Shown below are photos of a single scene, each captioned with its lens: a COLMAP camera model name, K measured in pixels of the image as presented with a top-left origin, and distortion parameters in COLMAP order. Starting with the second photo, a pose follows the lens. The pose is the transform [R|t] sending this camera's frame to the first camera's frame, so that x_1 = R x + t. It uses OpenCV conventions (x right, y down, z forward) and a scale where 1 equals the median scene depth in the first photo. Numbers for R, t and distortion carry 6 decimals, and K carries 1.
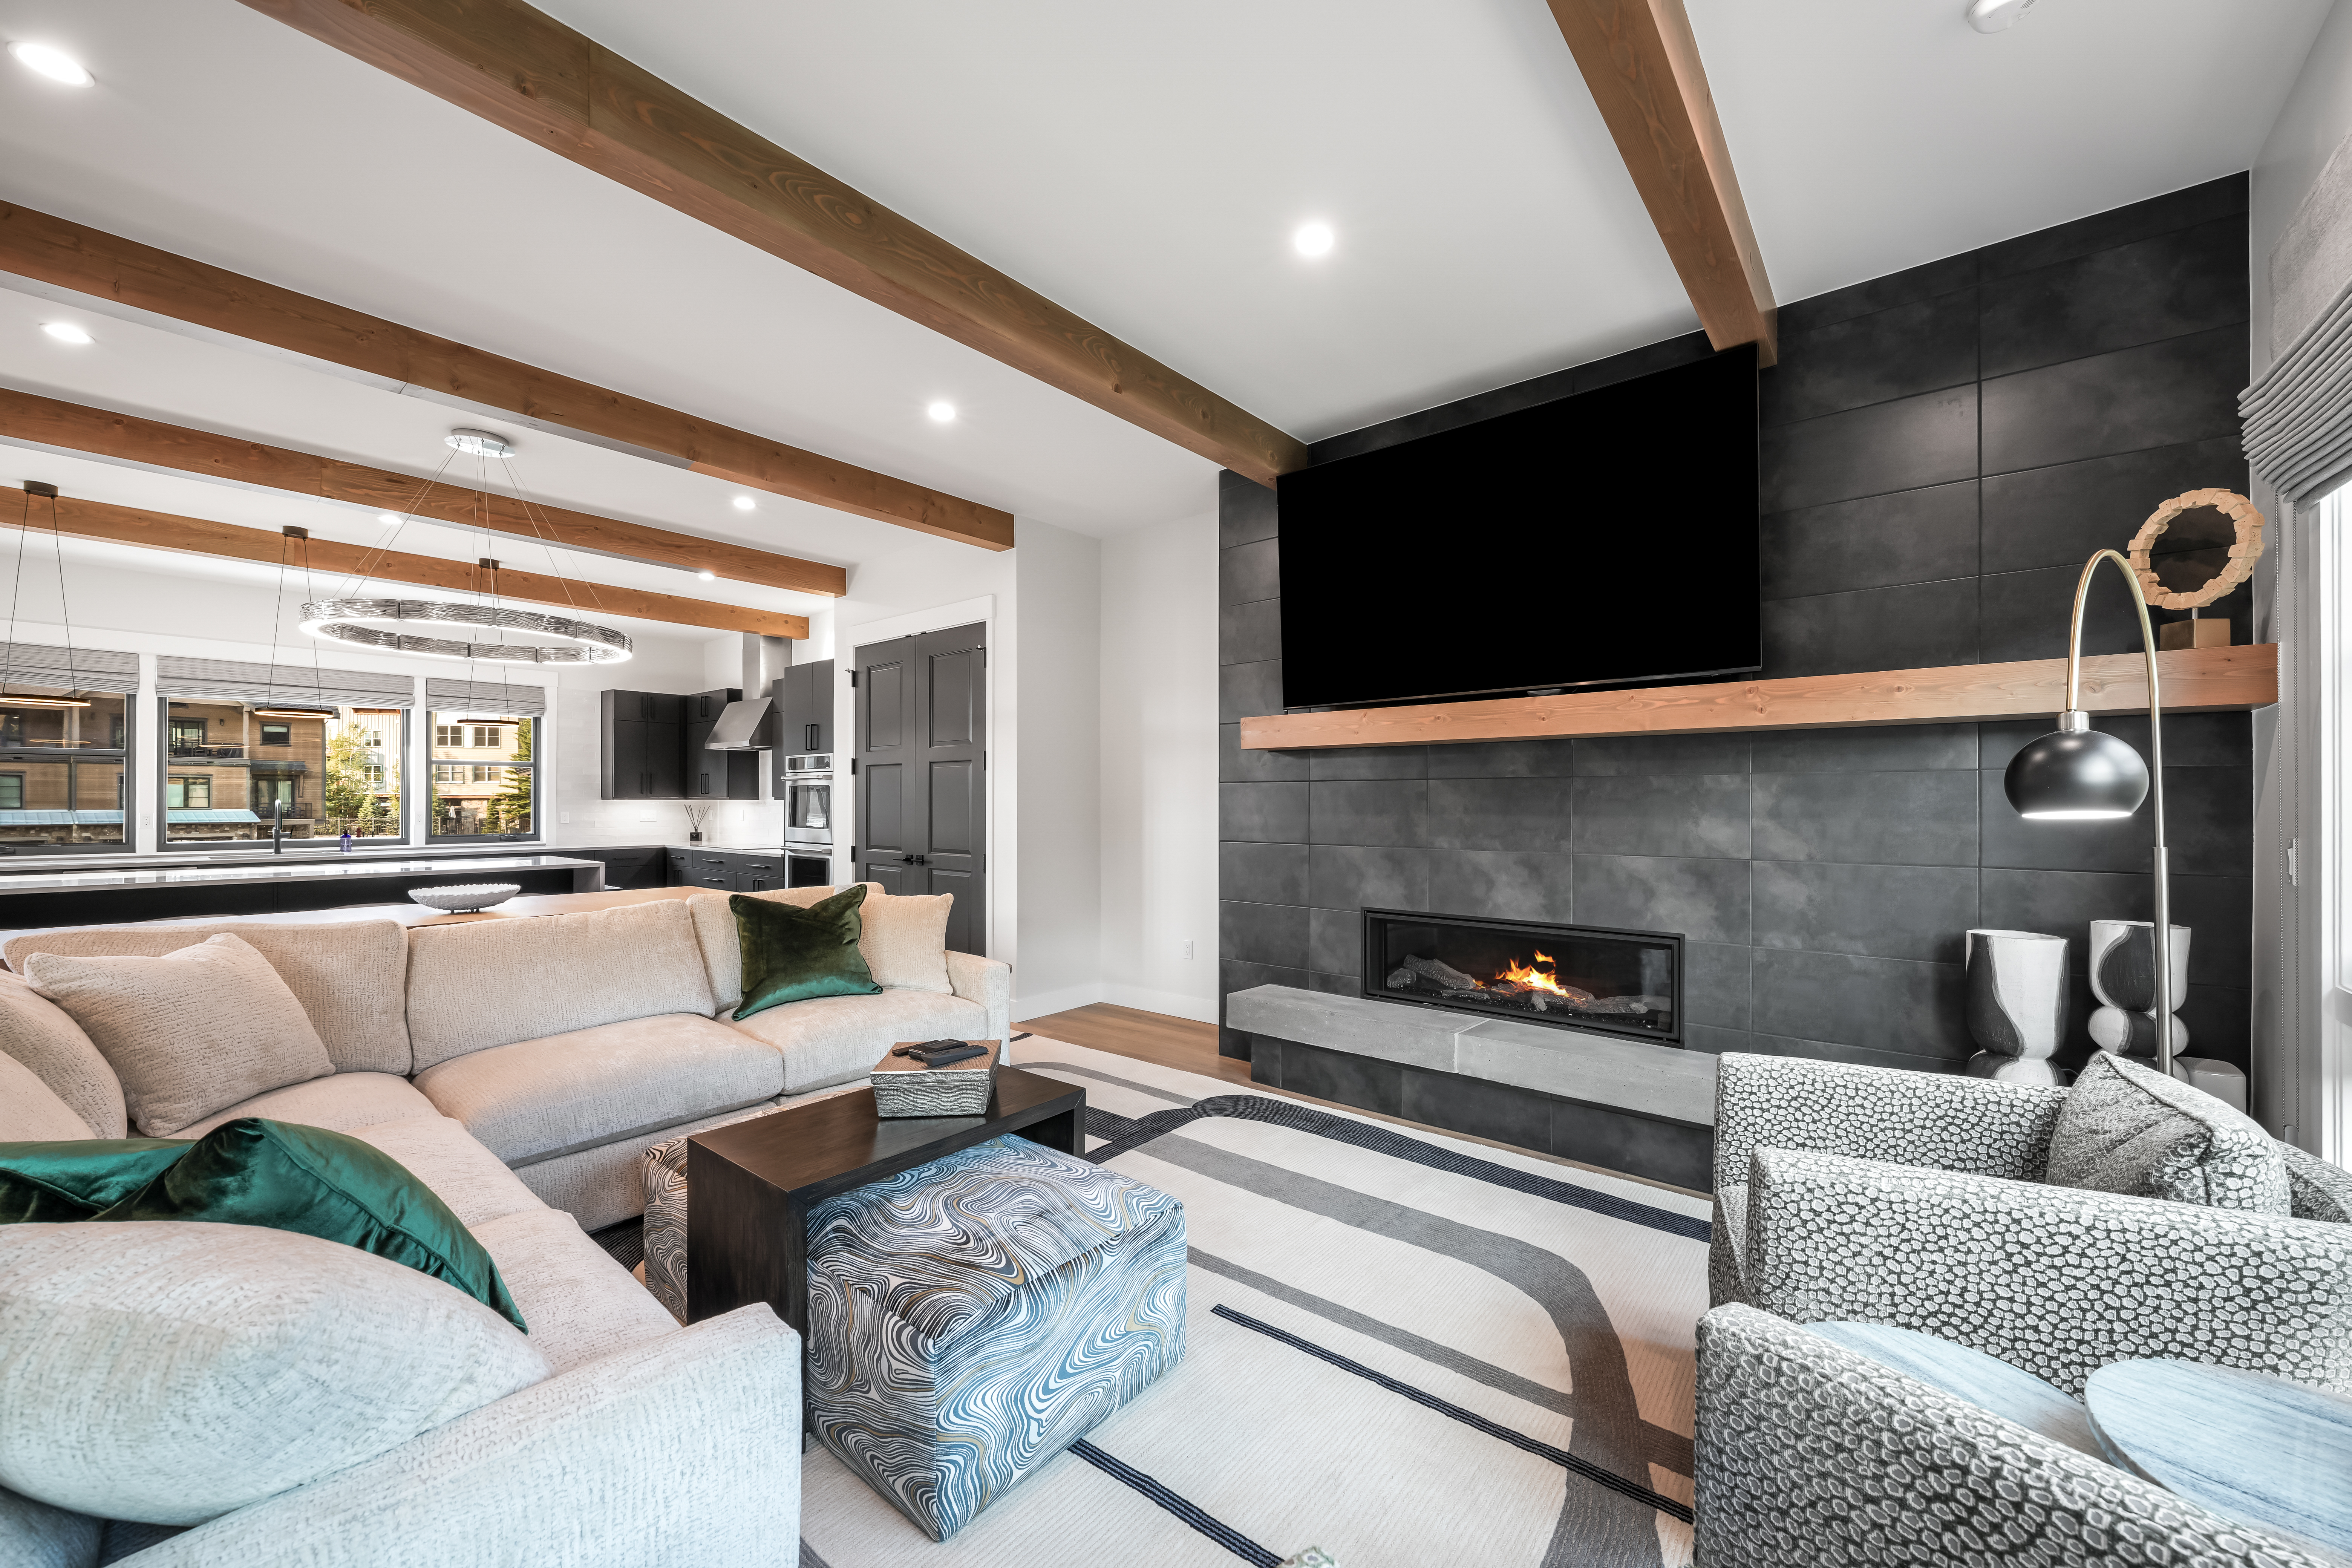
lens RADIAL K [[899.4, 0, 1187.2], [0, 899.4, 800.7], [0, 0, 1]] dist [0.000697, -0.000052]
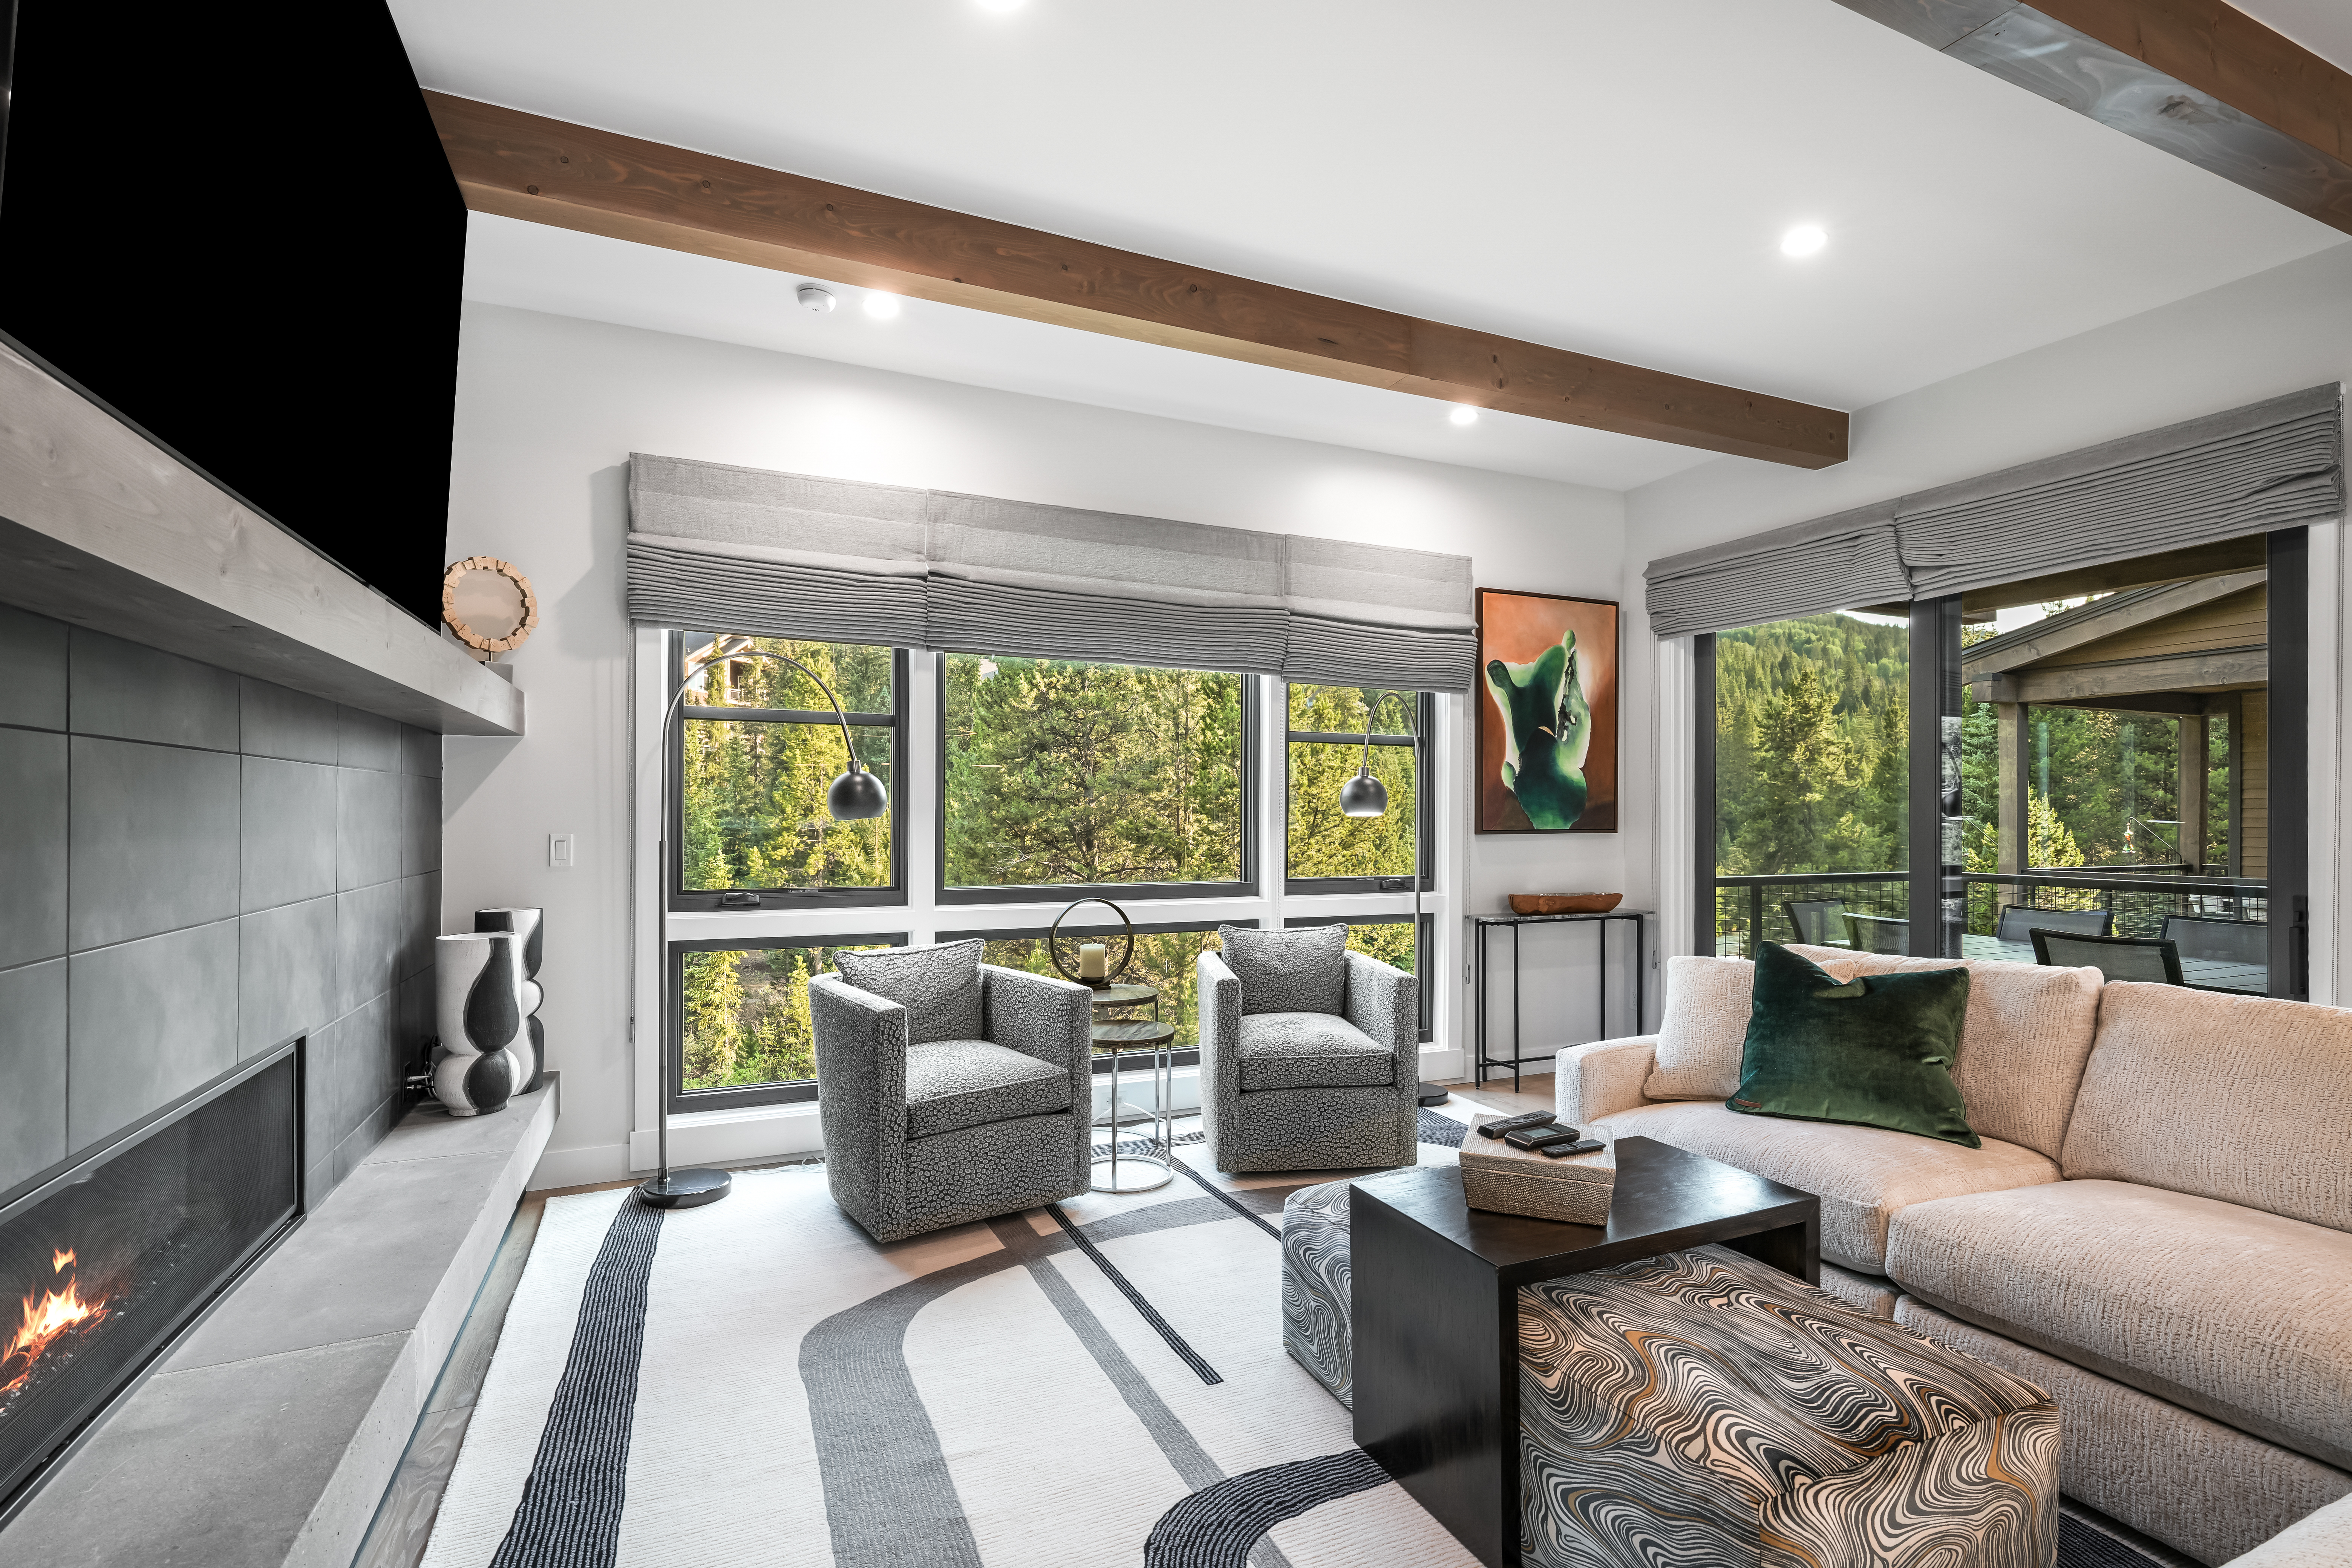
lens RADIAL K [[1092.2, 0, 1180.4], [0, 1092.2, 811.6], [0, 0, 1]] dist [-0.000157, 0.000038]
pose [[-0.891249, -0.014028, 0.453298, -0.248931], [-0.018569, 0.999812, -0.005568, -0.001269], [-0.453135, -0.013380, -0.891342, 1.163016]]
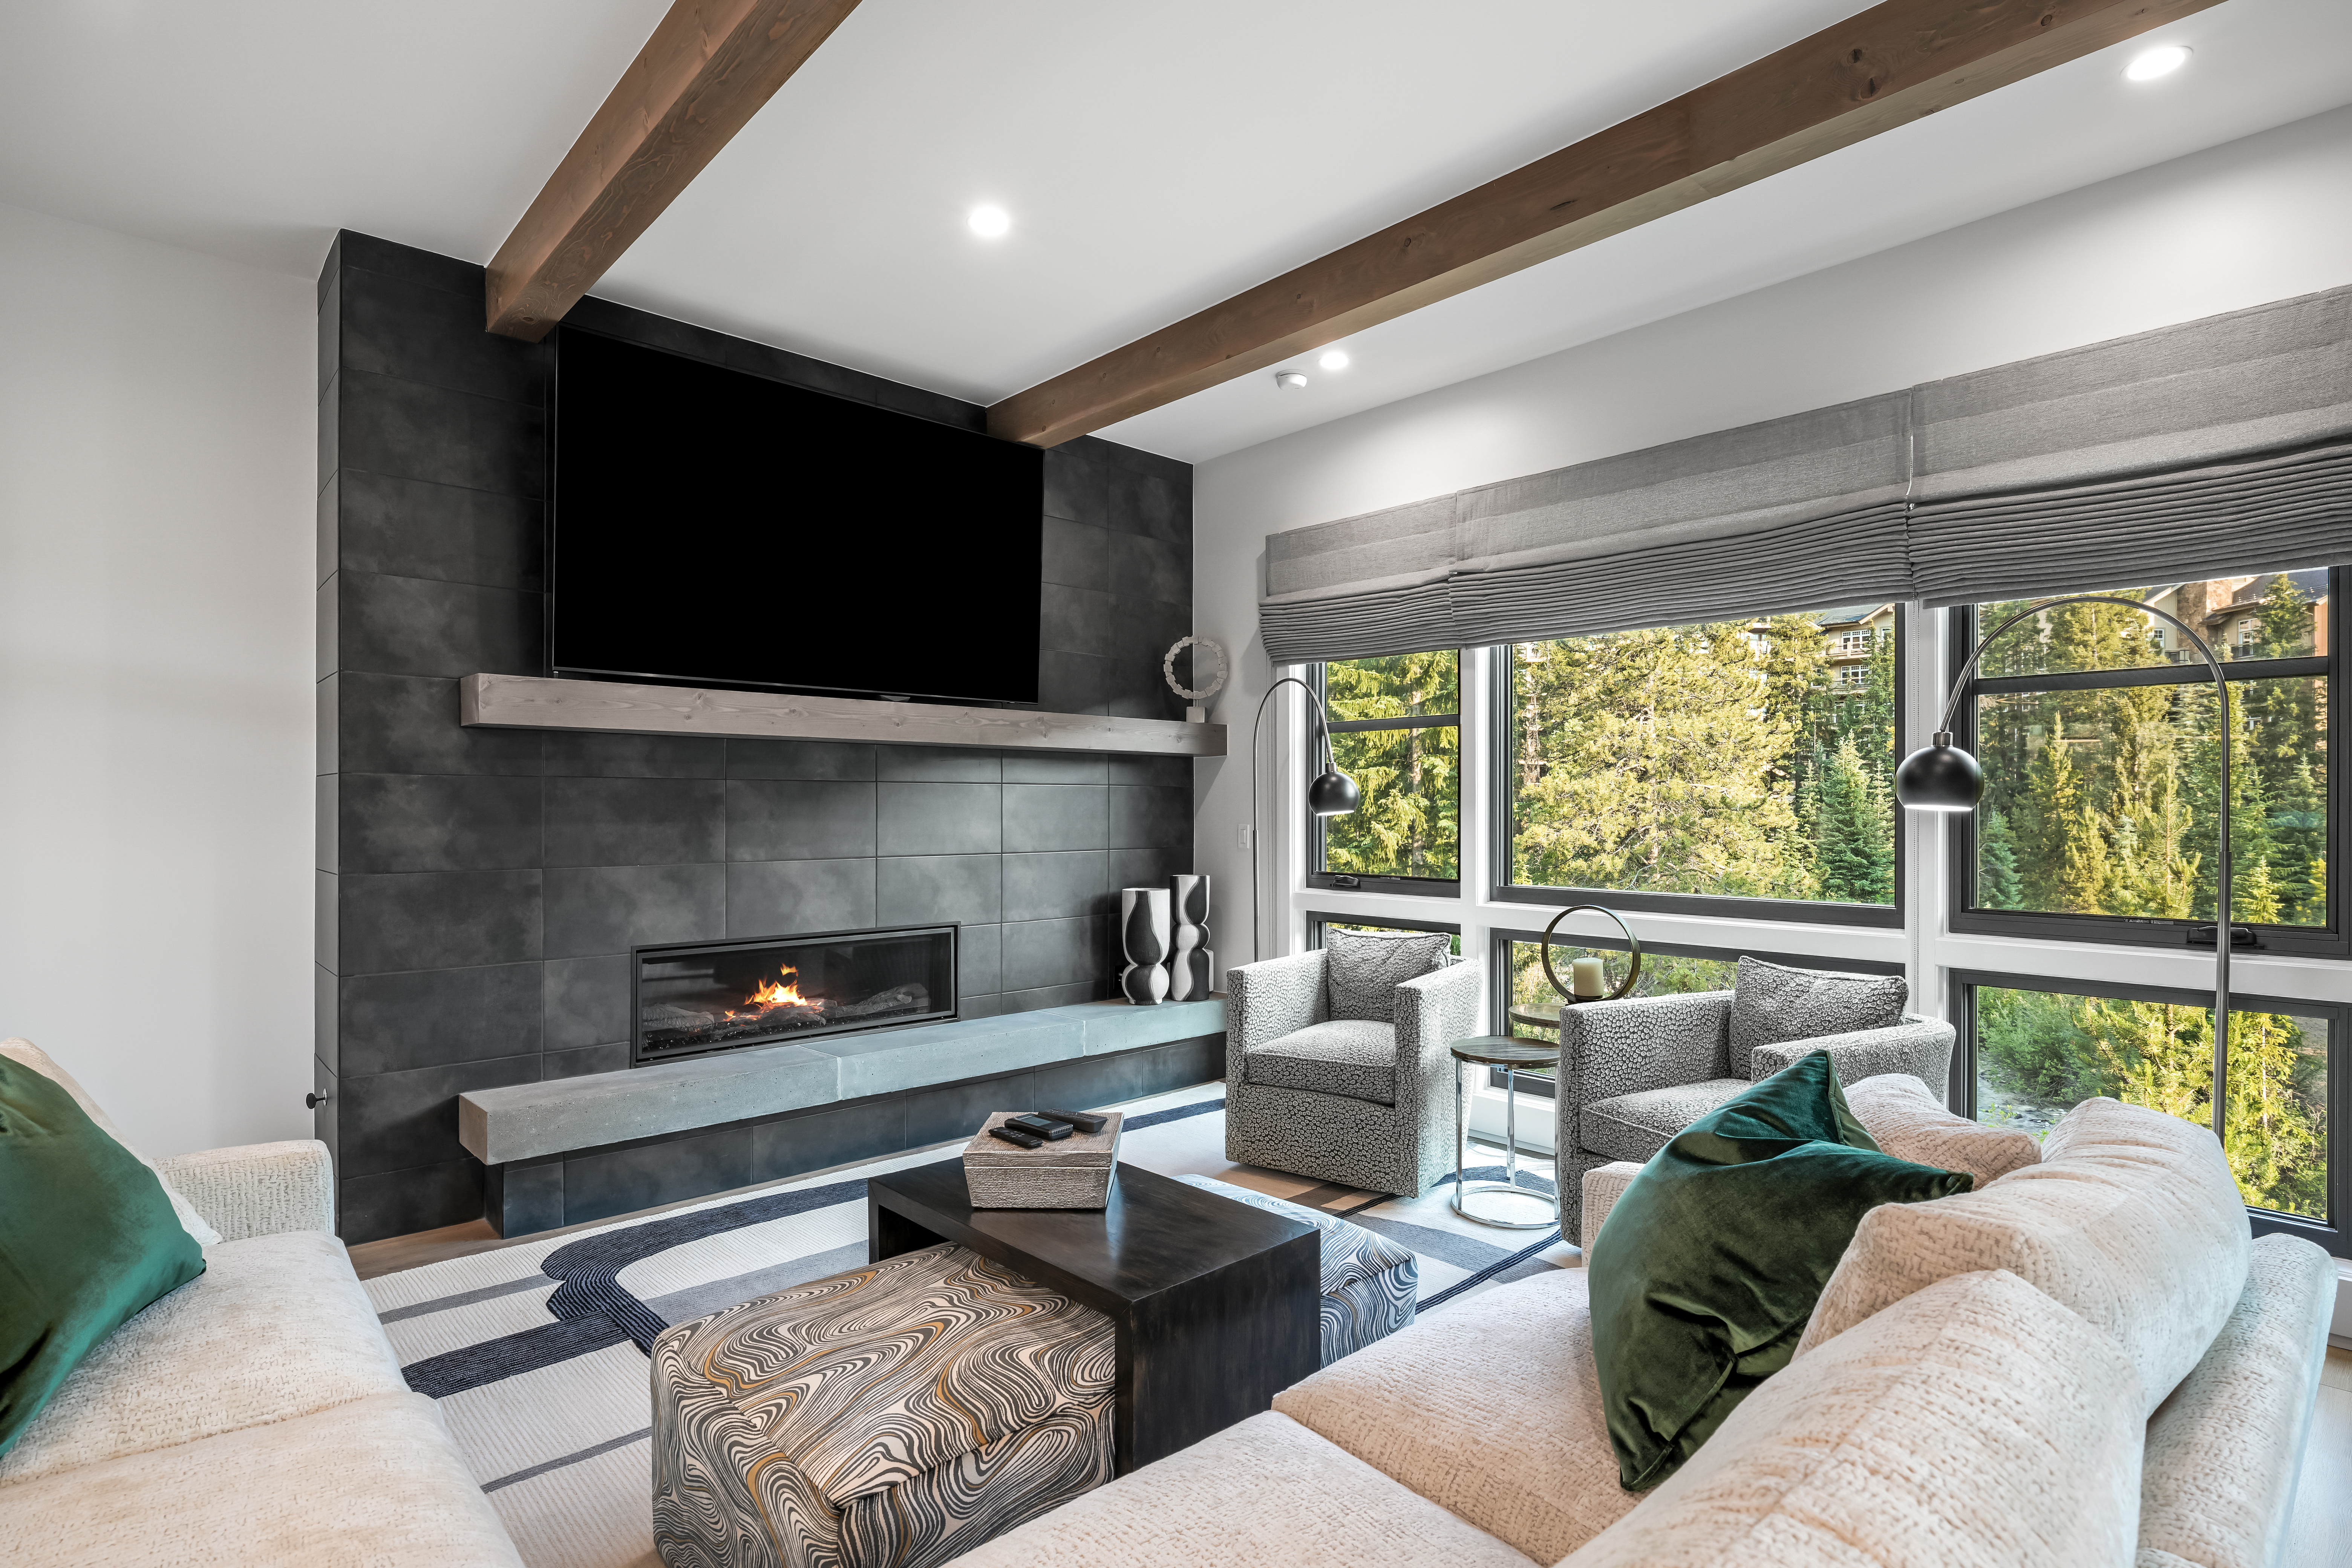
lens RADIAL K [[1172.7, 0, 1182.1], [0, 1172.7, 808.9], [0, 0, 1]] dist [0.000236, 0.000156]
pose [[0.140086, -0.011991, 0.990067, -0.743913], [-0.007996, 0.999880, 0.013241, -0.013937], [-0.990107, -0.009772, 0.139973, 0.430911]]
